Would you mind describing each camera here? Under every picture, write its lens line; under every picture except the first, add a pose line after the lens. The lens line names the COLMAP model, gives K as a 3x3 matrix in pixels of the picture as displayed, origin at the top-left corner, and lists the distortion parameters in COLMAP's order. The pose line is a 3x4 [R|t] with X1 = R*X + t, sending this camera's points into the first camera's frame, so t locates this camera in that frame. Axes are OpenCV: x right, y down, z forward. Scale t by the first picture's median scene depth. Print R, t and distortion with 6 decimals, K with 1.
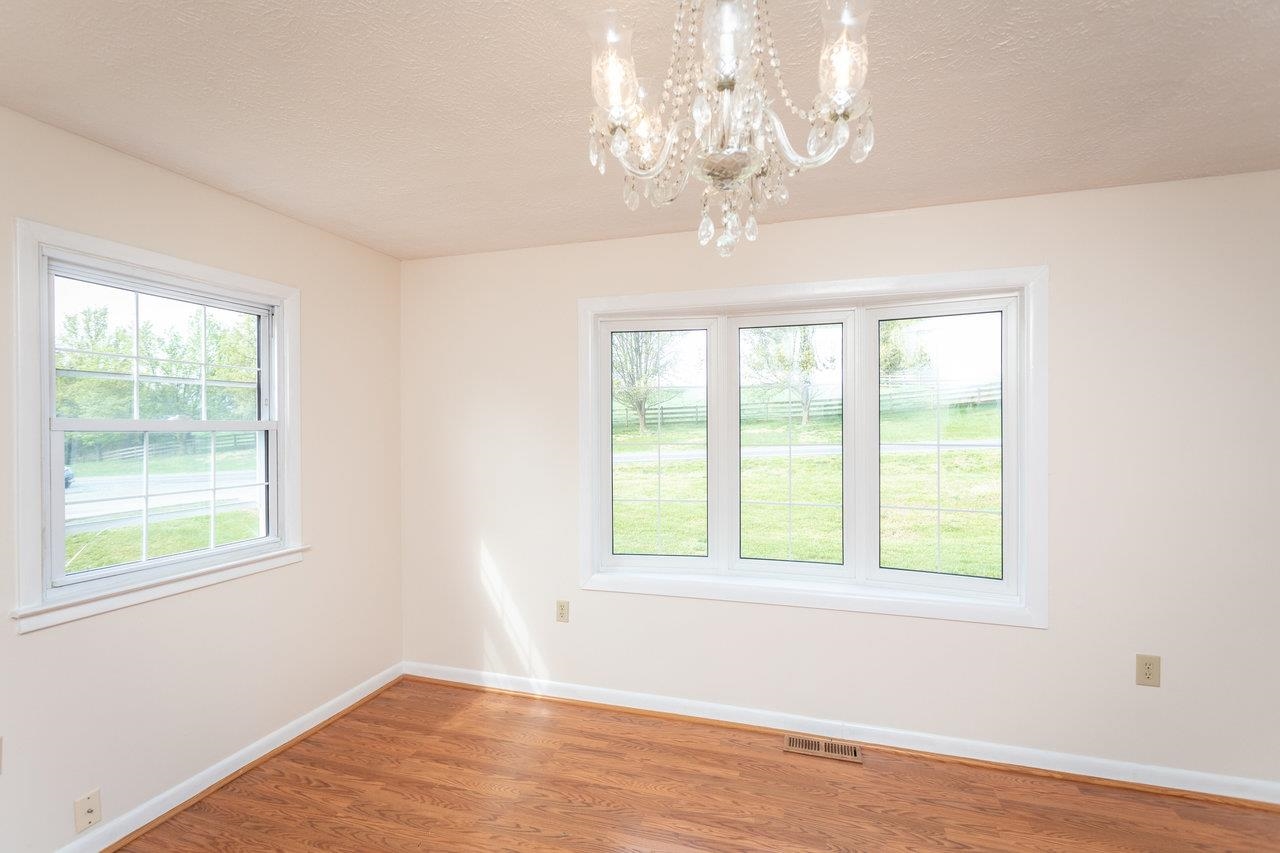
lens RADIAL K [[579.1, 0, 642.0], [0, 579.1, 448.1], [0, 0, 1]] dist [0.001847, 0.000985]
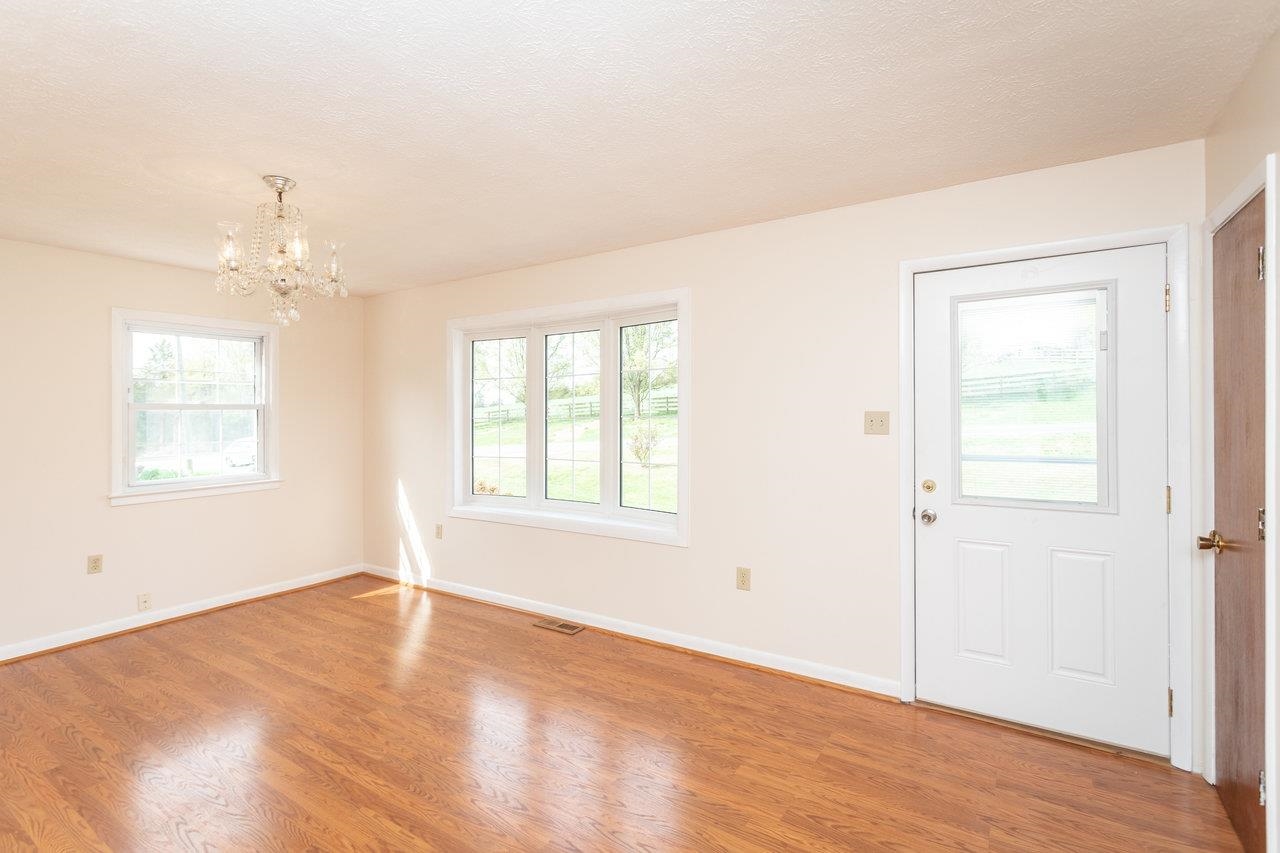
lens RADIAL K [[601.8, 0, 640.0], [0, 601.8, 426.5], [0, 0, 1]] dist [0.024174, 0.000198]
pose [[0.960611, 0.000292, -0.277898, 0.925083], [-0.003953, 0.999913, -0.012611, 0.036622], [0.277870, 0.013213, 0.960528, -0.402383]]
